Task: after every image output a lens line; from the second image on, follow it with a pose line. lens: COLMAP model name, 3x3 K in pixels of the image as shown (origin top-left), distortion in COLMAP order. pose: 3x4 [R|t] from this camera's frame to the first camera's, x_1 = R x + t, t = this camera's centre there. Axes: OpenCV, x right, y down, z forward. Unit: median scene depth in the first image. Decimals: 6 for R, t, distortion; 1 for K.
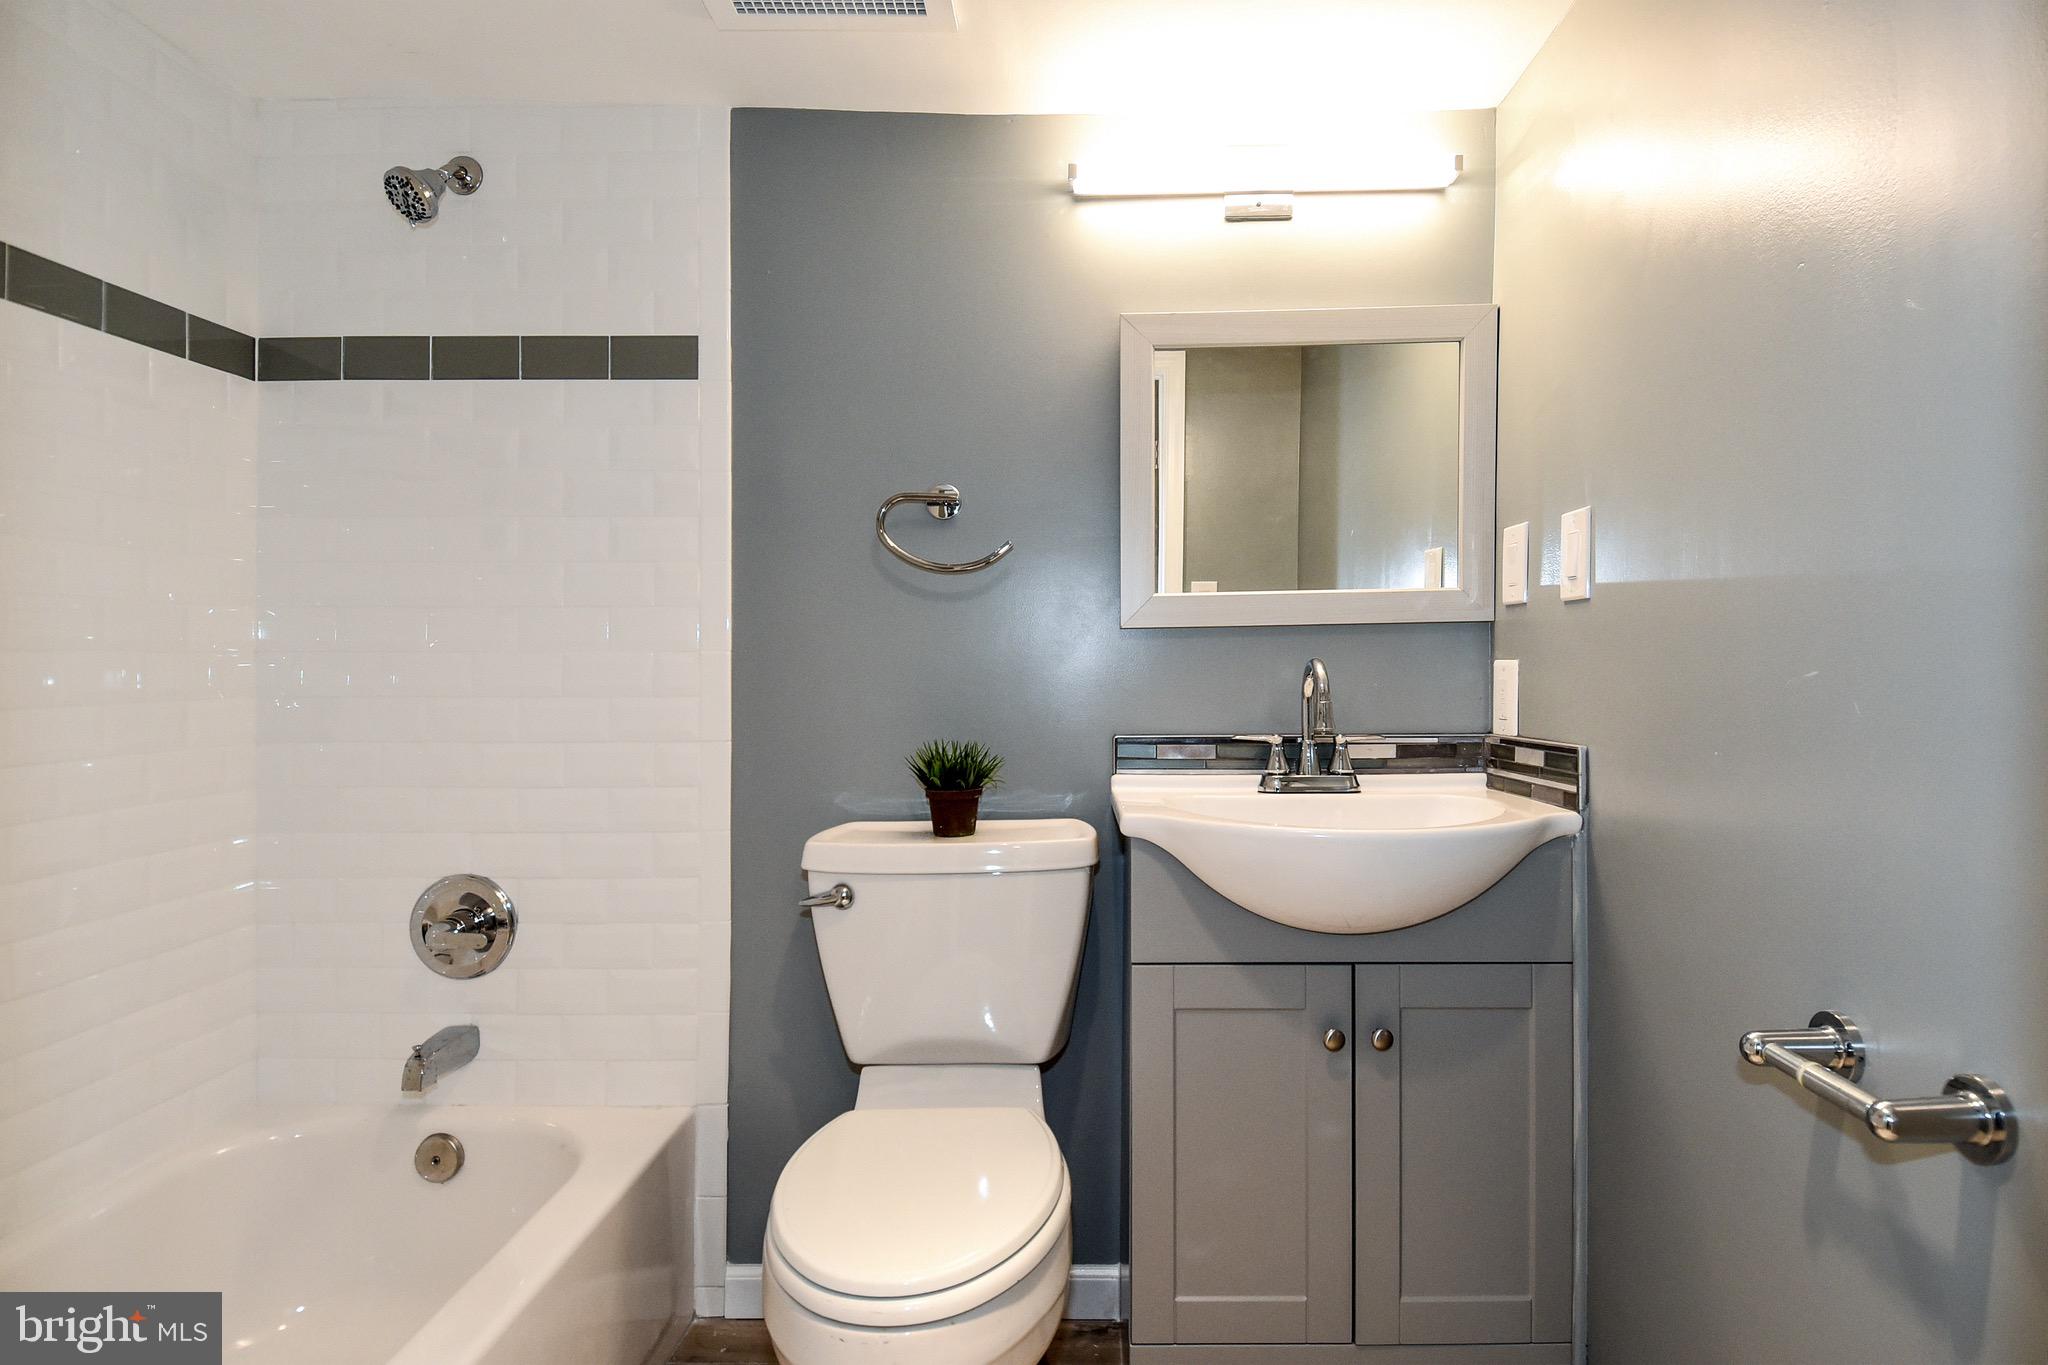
lens RADIAL K [[1080.9, 0, 1018.6], [0, 1080.9, 671.8], [0, 0, 1]] dist [0.048491, -0.053635]
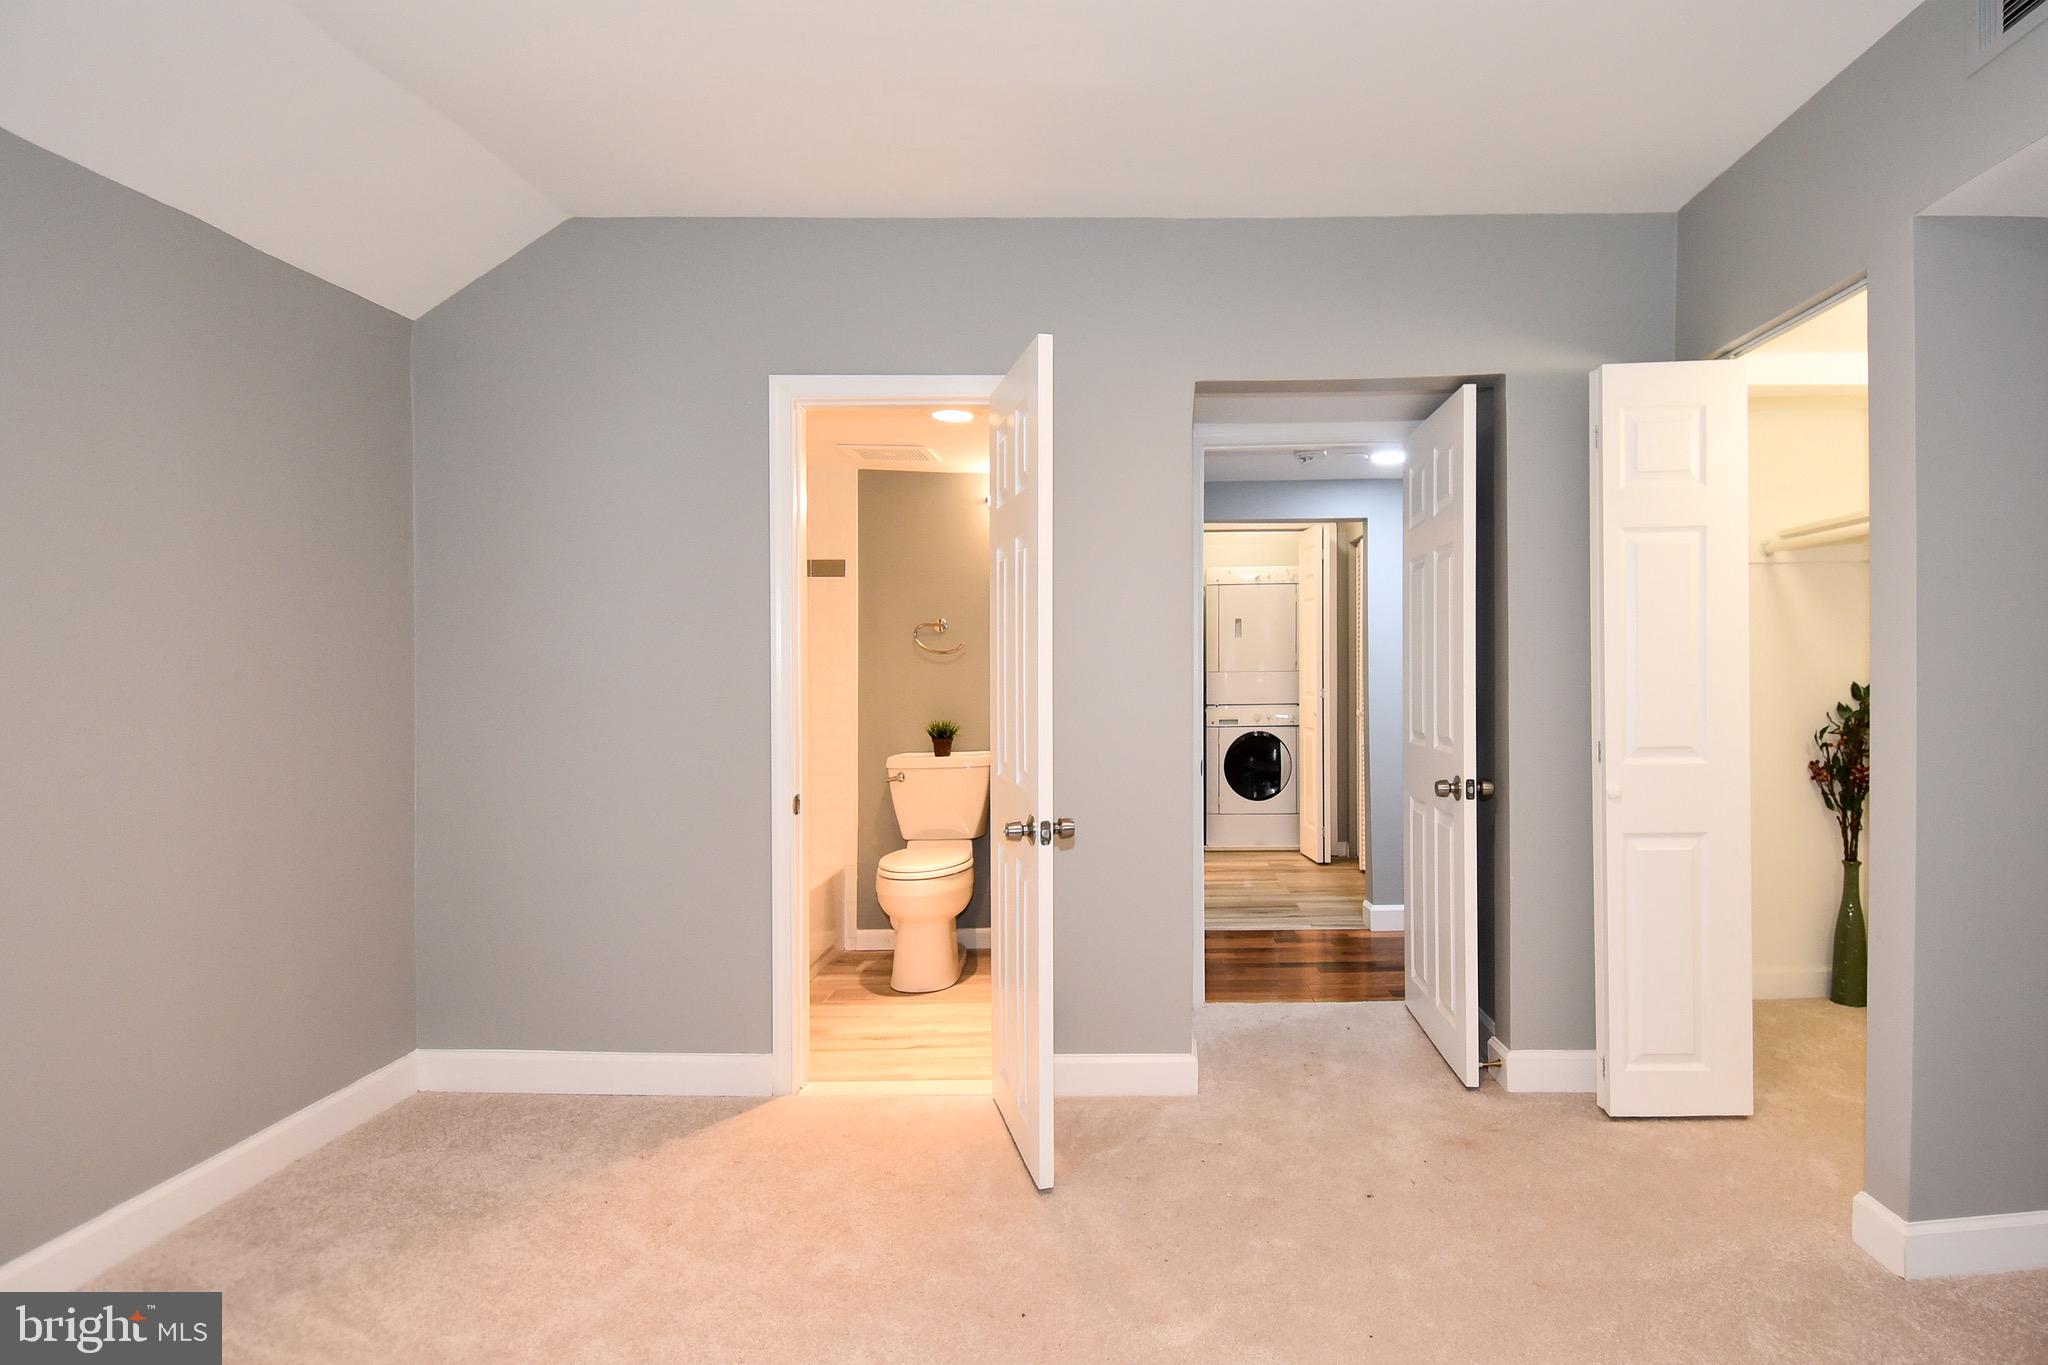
lens RADIAL K [[1080.9, 0, 1018.6], [0, 1080.9, 671.8], [0, 0, 1]] dist [0.048491, -0.053635]
pose [[0.996965, -0.000637, -0.077846, 0.327737], [0.001815, 0.999885, 0.015064, -0.094138], [0.077828, -0.015160, 0.996852, -1.599139]]
